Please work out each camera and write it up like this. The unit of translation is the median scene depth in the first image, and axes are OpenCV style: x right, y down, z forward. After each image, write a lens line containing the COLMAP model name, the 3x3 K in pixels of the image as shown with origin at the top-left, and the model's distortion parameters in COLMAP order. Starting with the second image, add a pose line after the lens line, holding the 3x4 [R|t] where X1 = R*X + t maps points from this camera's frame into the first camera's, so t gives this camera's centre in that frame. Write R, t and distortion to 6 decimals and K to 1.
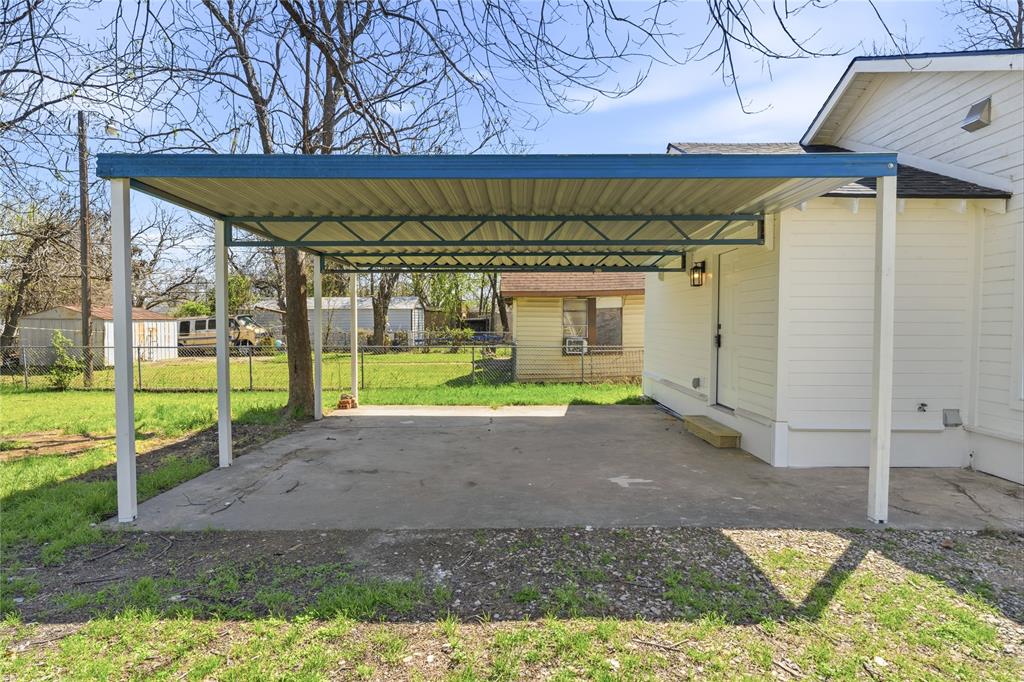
lens RADIAL K [[587.7, 0, 512.0], [0, 587.7, 341.0], [0, 0, 1]] dist [0.000908, 0.000308]
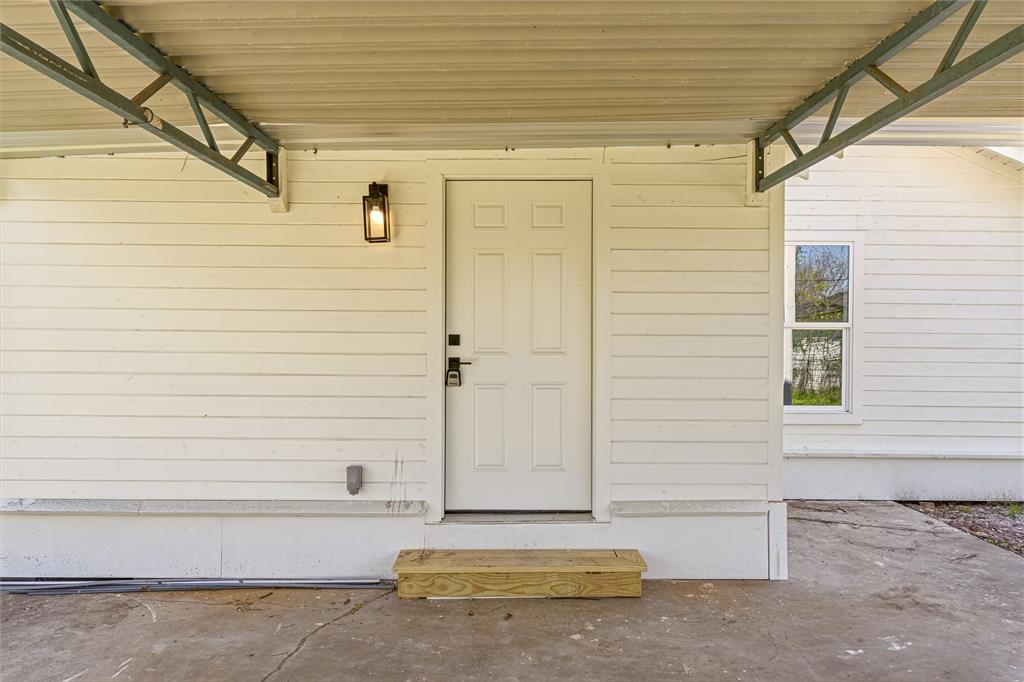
lens RADIAL K [[699.8, 0, 512.0], [0, 699.8, 341.0], [0, 0, 1]] dist [0.005027, 0.003954]
pose [[-0.016792, -0.018749, 0.999683, -0.178072], [0.027116, 0.999448, 0.019200, -0.031984], [-0.999491, 0.027430, -0.016274, 0.959596]]
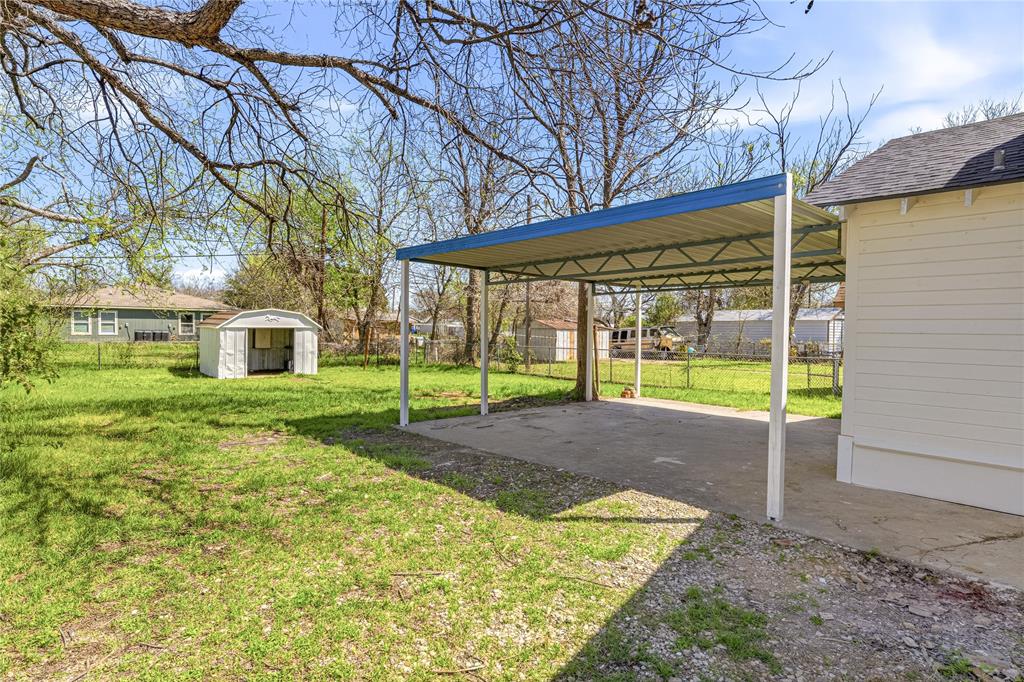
lens RADIAL K [[553.9, 0, 512.0], [0, 553.9, 341.0], [0, 0, 1]] dist [0.001602, 0.000456]
pose [[0.676501, 0.021066, -0.736140, 0.566579], [-0.034028, 0.999417, -0.002671, 0.001824], [0.735655, 0.026857, 0.676823, -0.020186]]
